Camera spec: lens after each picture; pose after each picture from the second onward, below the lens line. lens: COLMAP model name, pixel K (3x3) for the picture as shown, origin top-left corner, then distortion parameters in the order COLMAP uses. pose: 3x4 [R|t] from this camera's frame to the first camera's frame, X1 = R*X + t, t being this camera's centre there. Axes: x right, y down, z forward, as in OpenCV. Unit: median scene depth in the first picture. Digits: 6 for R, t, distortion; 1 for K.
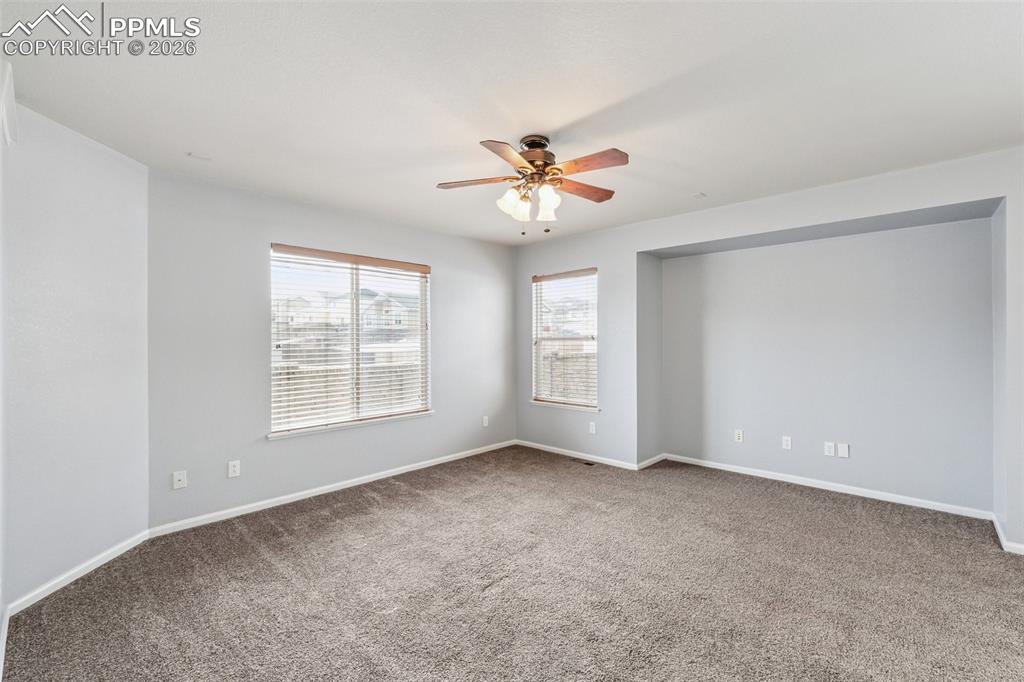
lens RADIAL K [[441.8, 0, 522.9], [0, 441.8, 341.1], [0, 0, 1]] dist [0.005960, 0.000197]
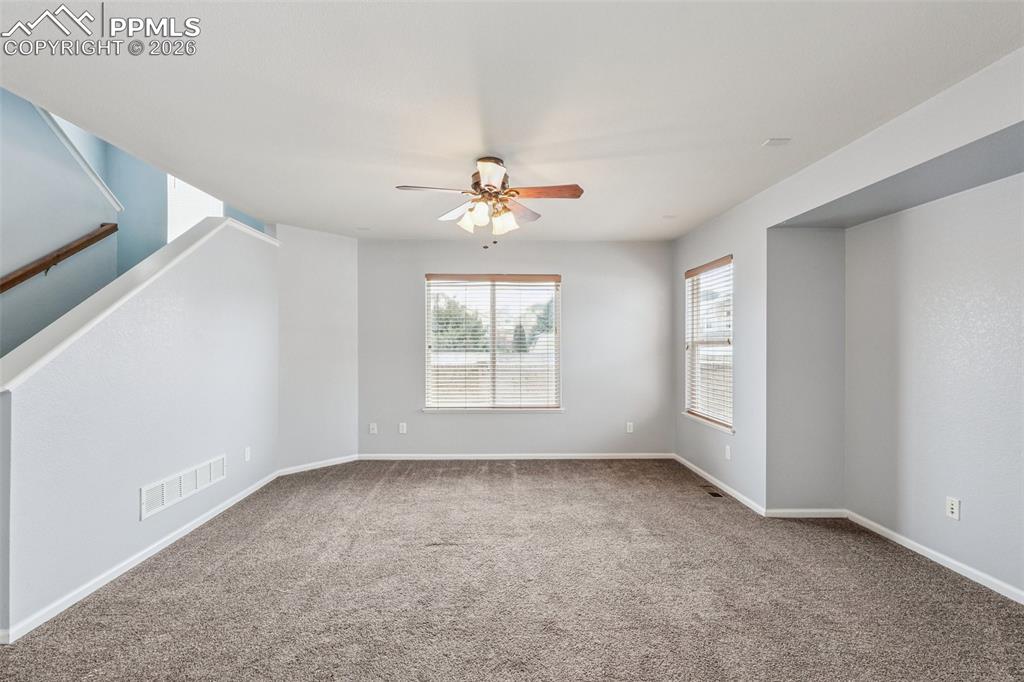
lens RADIAL K [[441.8, 0, 506.8], [0, 441.8, 343.9], [0, 0, 1]] dist [0.005960, 0.000197]
pose [[0.696816, 0.006927, -0.717216, 0.533776], [-0.007583, 0.999969, 0.002290, -0.002323], [0.717210, 0.003843, 0.696847, 0.165380]]
